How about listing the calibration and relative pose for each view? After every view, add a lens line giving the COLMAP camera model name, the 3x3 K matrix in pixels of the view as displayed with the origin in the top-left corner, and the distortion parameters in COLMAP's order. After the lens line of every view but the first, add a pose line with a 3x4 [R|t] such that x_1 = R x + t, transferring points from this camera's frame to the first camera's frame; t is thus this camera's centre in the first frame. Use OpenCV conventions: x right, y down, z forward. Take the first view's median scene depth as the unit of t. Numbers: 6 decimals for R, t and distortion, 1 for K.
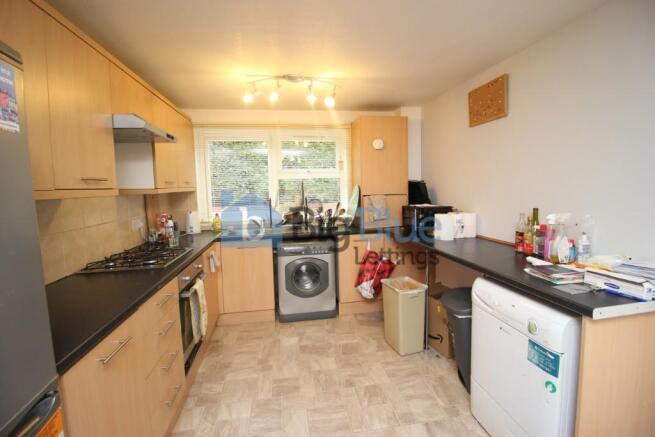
lens RADIAL K [[309.5, 0, 328.9], [0, 309.5, 215.1], [0, 0, 1]] dist [0.001036, 0.000050]
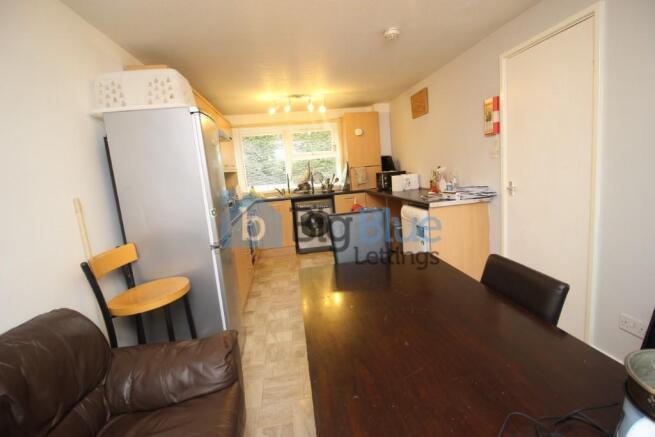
lens RADIAL K [[309.5, 0, 328.8], [0, 309.5, 221.5], [0, 0, 1]] dist [0.001036, 0.000050]
pose [[0.998052, -0.052929, -0.033033, 0.045263], [0.055309, 0.995584, 0.075850, 0.075018], [0.028873, -0.077529, 0.996572, -0.500719]]
